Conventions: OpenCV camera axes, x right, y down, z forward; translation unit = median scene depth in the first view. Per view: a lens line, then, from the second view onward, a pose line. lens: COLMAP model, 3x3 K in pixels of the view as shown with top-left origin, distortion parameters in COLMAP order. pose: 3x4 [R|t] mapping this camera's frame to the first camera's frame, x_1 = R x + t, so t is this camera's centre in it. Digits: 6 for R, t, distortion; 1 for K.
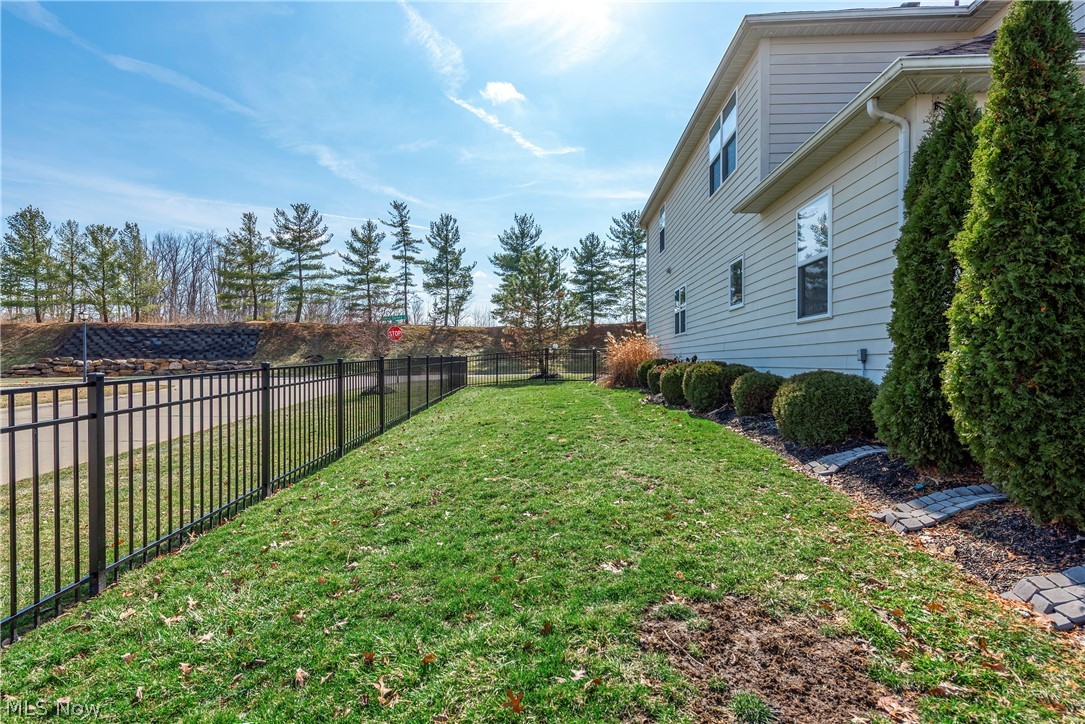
lens RADIAL K [[509.4, 0, 565.2], [0, 509.4, 360.8], [0, 0, 1]] dist [0.000365, 0.000217]
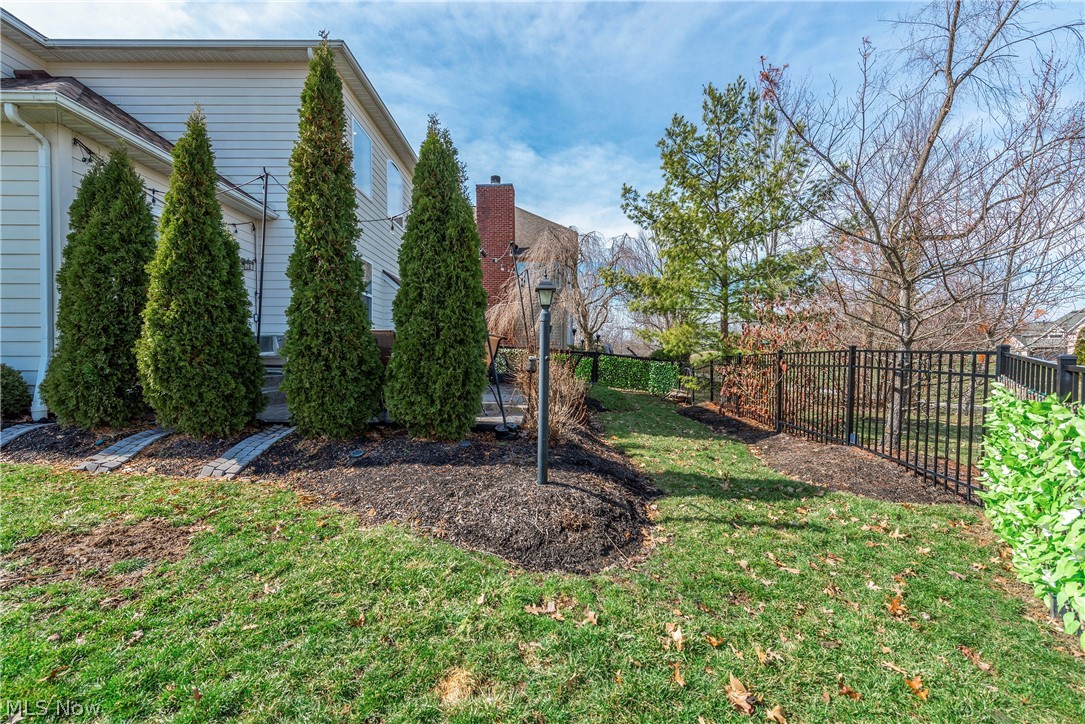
lens RADIAL K [[450.3, 0, 551.2], [0, 450.3, 363.4], [0, 0, 1]] dist [-0.001083, -0.000053]
pose [[-0.068813, -0.003947, 0.997622, -0.711510], [-0.000339, 0.999992, 0.003933, 0.051519], [-0.997630, -0.000068, -0.068814, -0.106759]]
